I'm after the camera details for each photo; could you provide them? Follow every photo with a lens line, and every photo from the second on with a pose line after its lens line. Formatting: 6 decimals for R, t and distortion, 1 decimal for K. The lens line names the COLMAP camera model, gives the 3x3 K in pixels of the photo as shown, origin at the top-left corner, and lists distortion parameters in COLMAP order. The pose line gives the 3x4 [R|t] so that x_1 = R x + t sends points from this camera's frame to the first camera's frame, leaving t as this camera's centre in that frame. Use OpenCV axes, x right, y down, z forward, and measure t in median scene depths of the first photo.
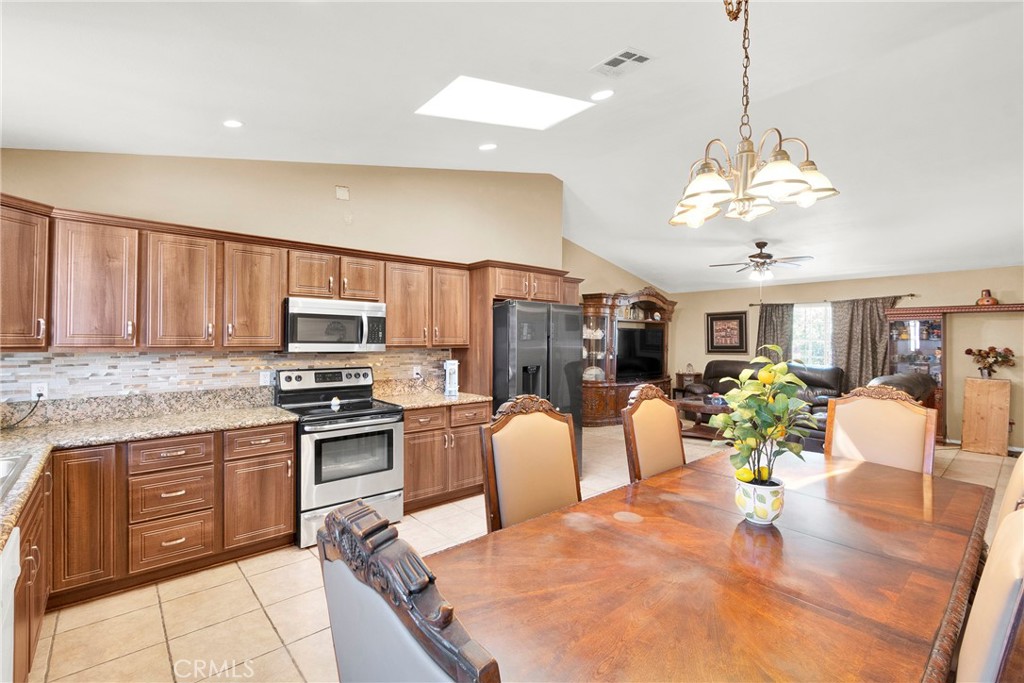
lens RADIAL K [[458.0, 0, 513.3], [0, 458.0, 340.2], [0, 0, 1]] dist [0.001995, -0.000521]
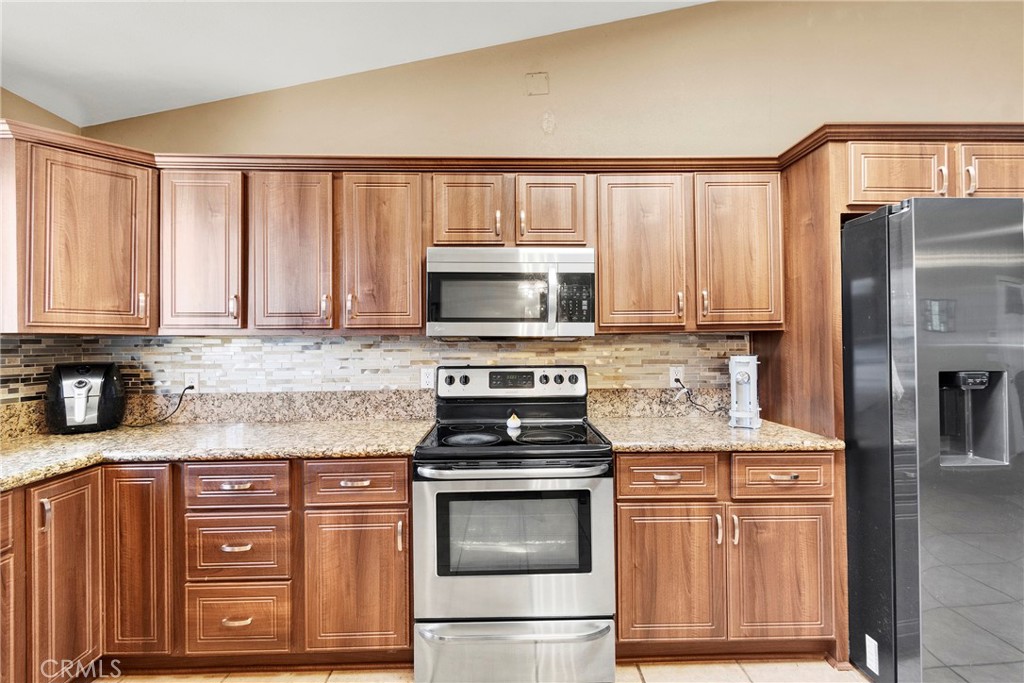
lens RADIAL K [[459.6, 0, 515.5], [0, 459.6, 338.8], [0, 0, 1]] dist [0.001132, -0.000199]
pose [[0.765902, -0.019723, -0.642654, -0.003035], [0.010857, 0.999784, -0.017744, 0.037493], [0.642865, 0.006613, 0.765951, 0.545963]]
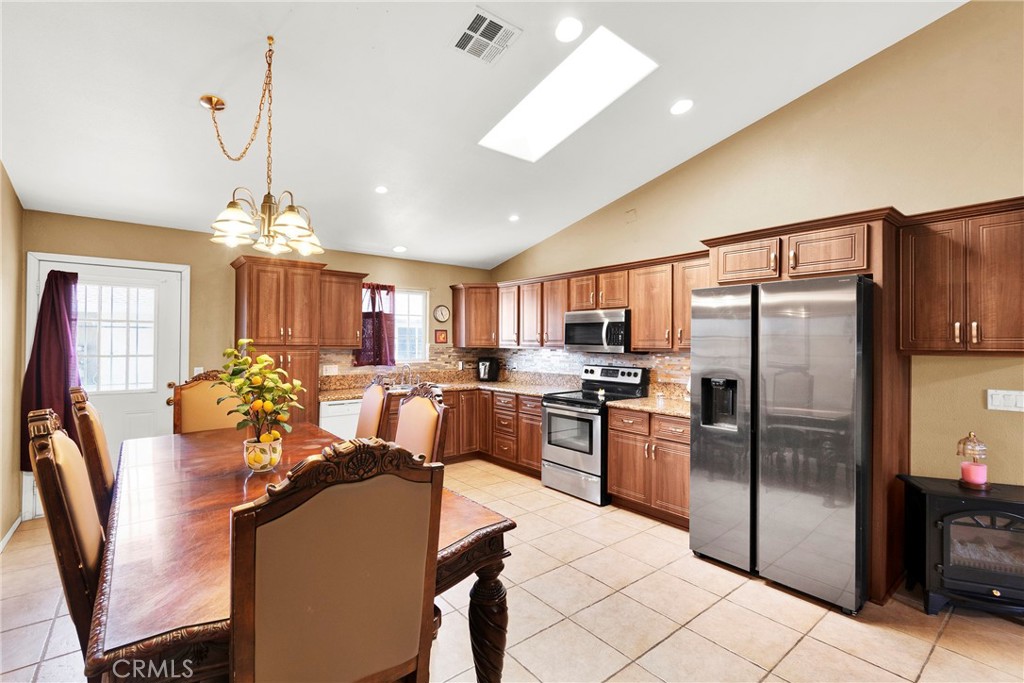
lens RADIAL K [[458.0, 0, 513.3], [0, 458.0, 340.2], [0, 0, 1]] dist [0.001995, -0.000521]
pose [[-0.043466, -0.011058, -0.998994, 0.853418], [-0.008051, 0.999910, -0.010718, 0.008253], [0.999022, 0.007577, -0.043551, 0.815201]]
